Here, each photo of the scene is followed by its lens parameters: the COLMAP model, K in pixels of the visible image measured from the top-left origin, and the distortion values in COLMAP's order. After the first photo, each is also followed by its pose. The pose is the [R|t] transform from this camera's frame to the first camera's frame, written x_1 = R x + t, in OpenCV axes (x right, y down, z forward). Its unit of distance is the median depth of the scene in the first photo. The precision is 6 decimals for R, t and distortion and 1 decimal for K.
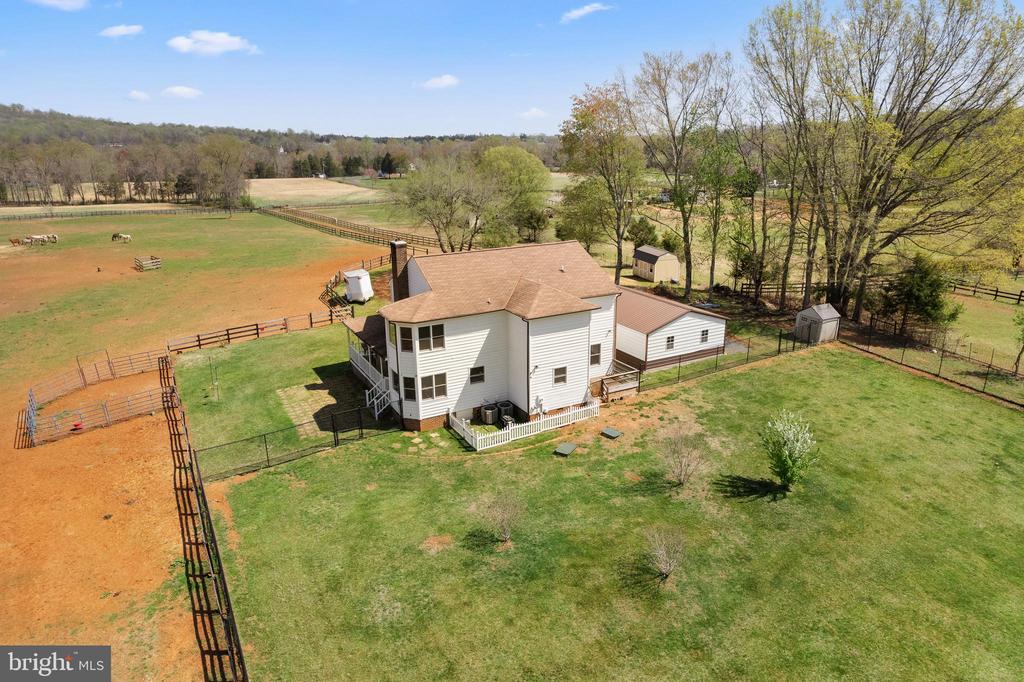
lens RADIAL K [[695.2, 0, 512.0], [0, 695.2, 341.0], [0, 0, 1]] dist [-0.004938, 0.004956]
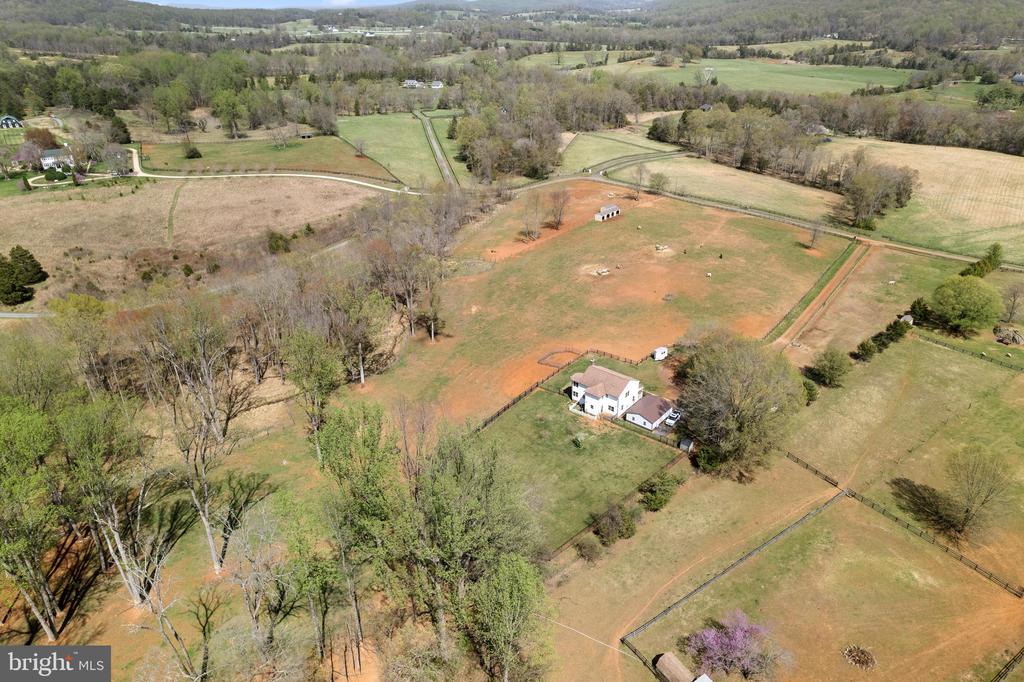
lens RADIAL K [[695.2, 0, 512.0], [0, 695.2, 341.0], [0, 0, 1]] dist [-0.004938, 0.004956]
pose [[0.347421, 0.428634, -0.834010, 3.286640], [-0.268688, 0.897622, 0.349401, -1.674243], [0.898391, 0.102699, 0.427021, -1.298014]]
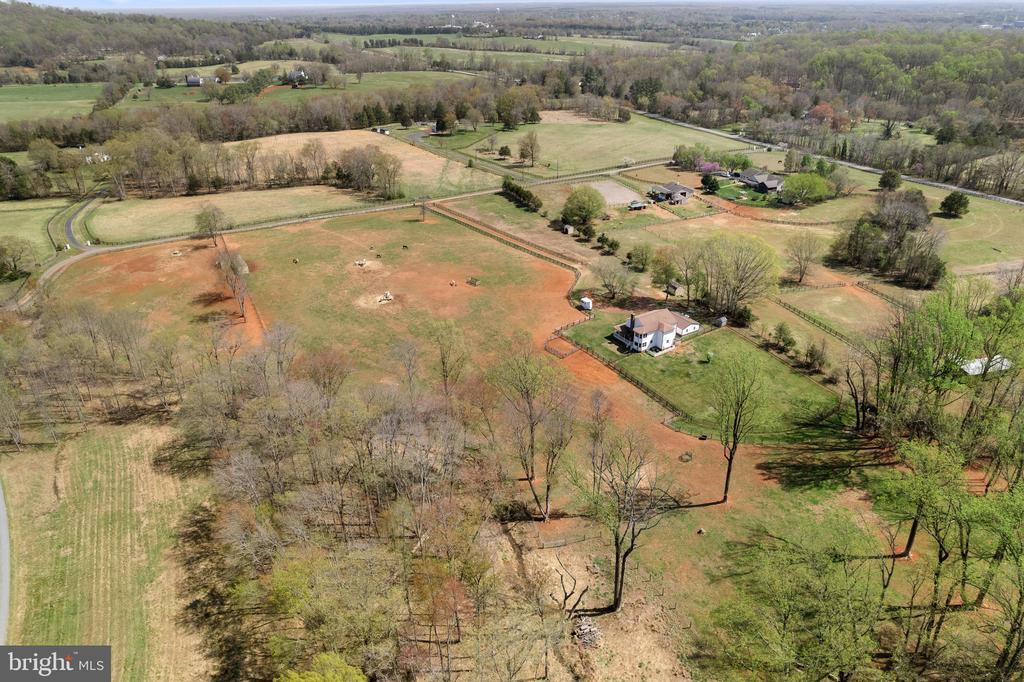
lens RADIAL K [[695.2, 0, 512.0], [0, 695.2, 341.0], [0, 0, 1]] dist [-0.004938, 0.004956]
pose [[0.998649, -0.028986, 0.043131, -1.306842], [0.021017, 0.984359, 0.174914, -0.880682], [-0.047527, -0.173771, 0.983639, -4.013212]]
